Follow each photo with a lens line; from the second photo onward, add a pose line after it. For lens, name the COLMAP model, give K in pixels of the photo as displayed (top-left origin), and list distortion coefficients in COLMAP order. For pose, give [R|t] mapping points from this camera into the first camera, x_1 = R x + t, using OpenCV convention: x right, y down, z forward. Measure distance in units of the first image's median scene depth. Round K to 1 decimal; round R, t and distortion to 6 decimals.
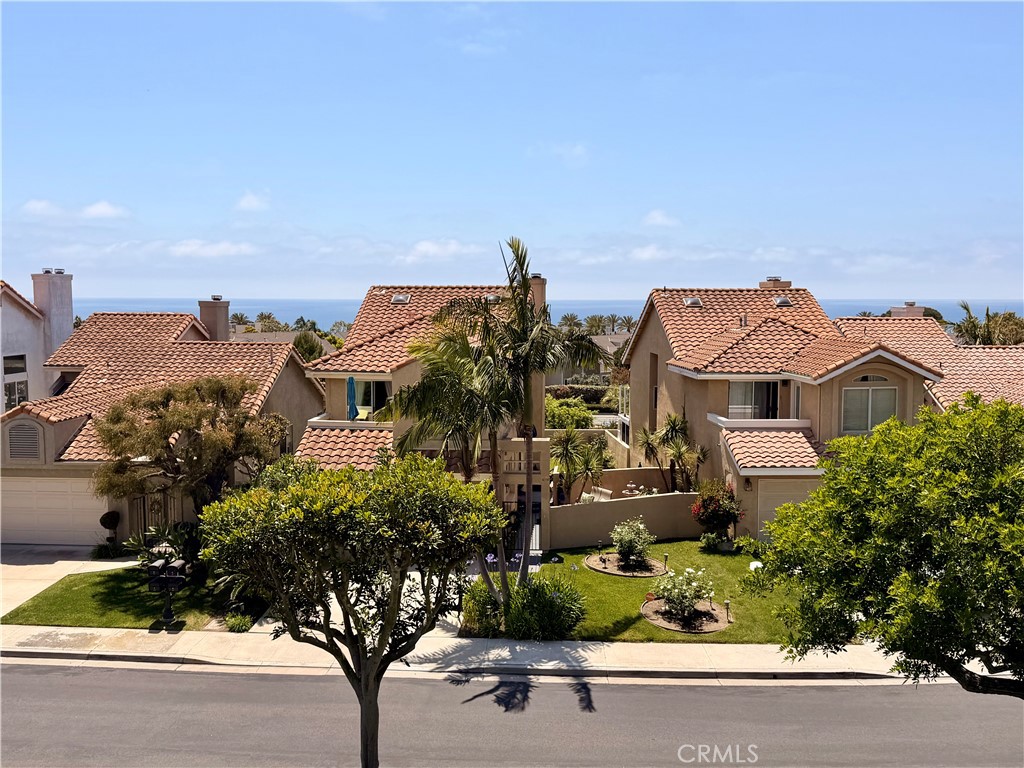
lens RADIAL K [[938.2, 0, 513.9], [0, 938.2, 384.7], [0, 0, 1]] dist [0.056261, 0.000000]
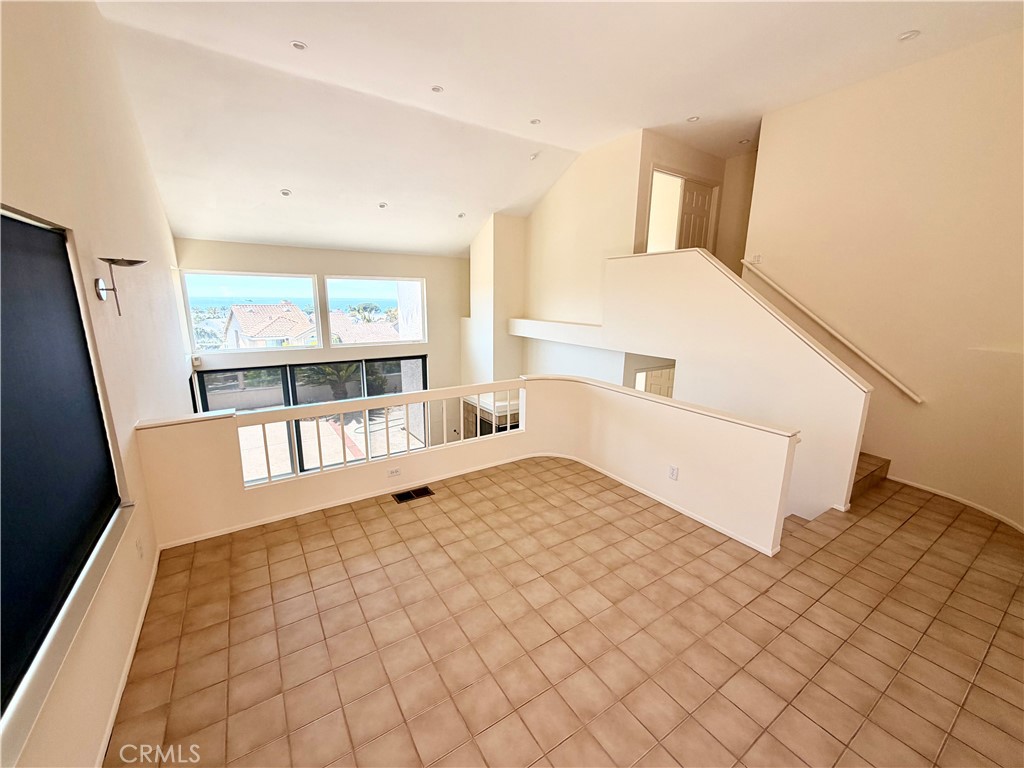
lens RADIAL K [[410.1, 0, 513.6], [0, 410.1, 385.0], [0, 0, 1]] dist [0.000733, -0.000034]
pose [[0.759438, -0.130433, 0.637371, -0.010471], [0.051901, 0.988720, 0.140493, -0.003354], [-0.648506, -0.073616, 0.757641, -0.381525]]
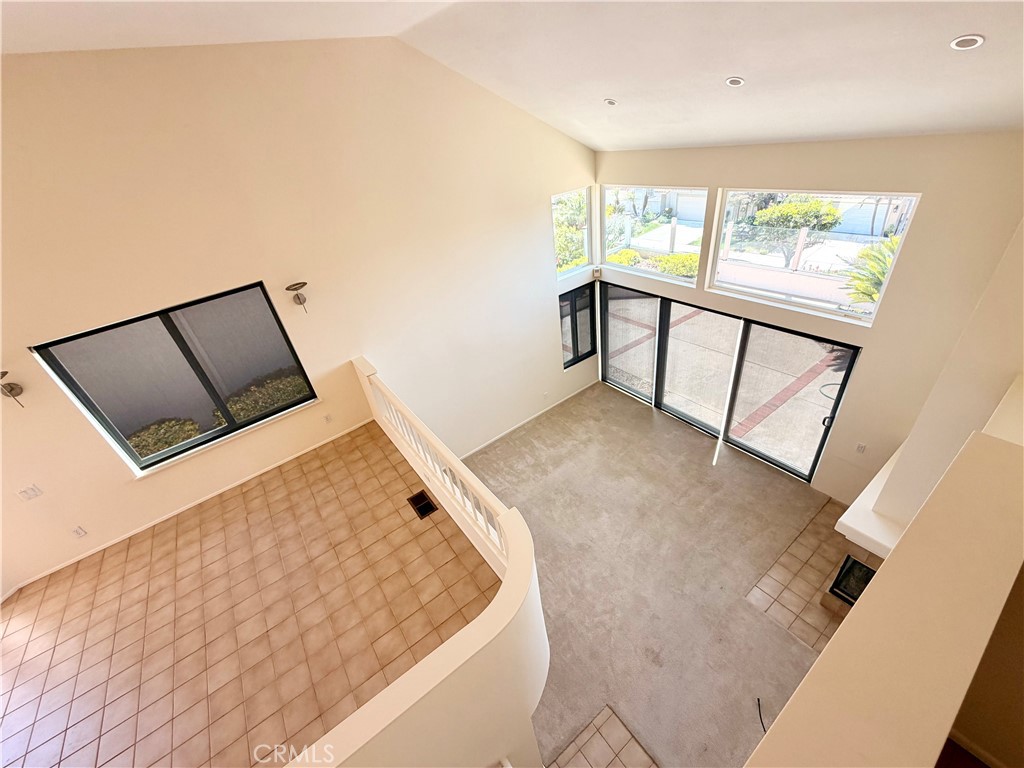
lens RADIAL K [[410.1, 0, 506.9], [0, 410.1, 385.2], [0, 0, 1]] dist [0.000733, -0.000034]
pose [[0.668139, 0.321023, -0.671219, 0.113290], [0.067731, 0.872143, 0.484540, -0.044709], [0.740947, -0.369202, 0.560969, -0.323266]]
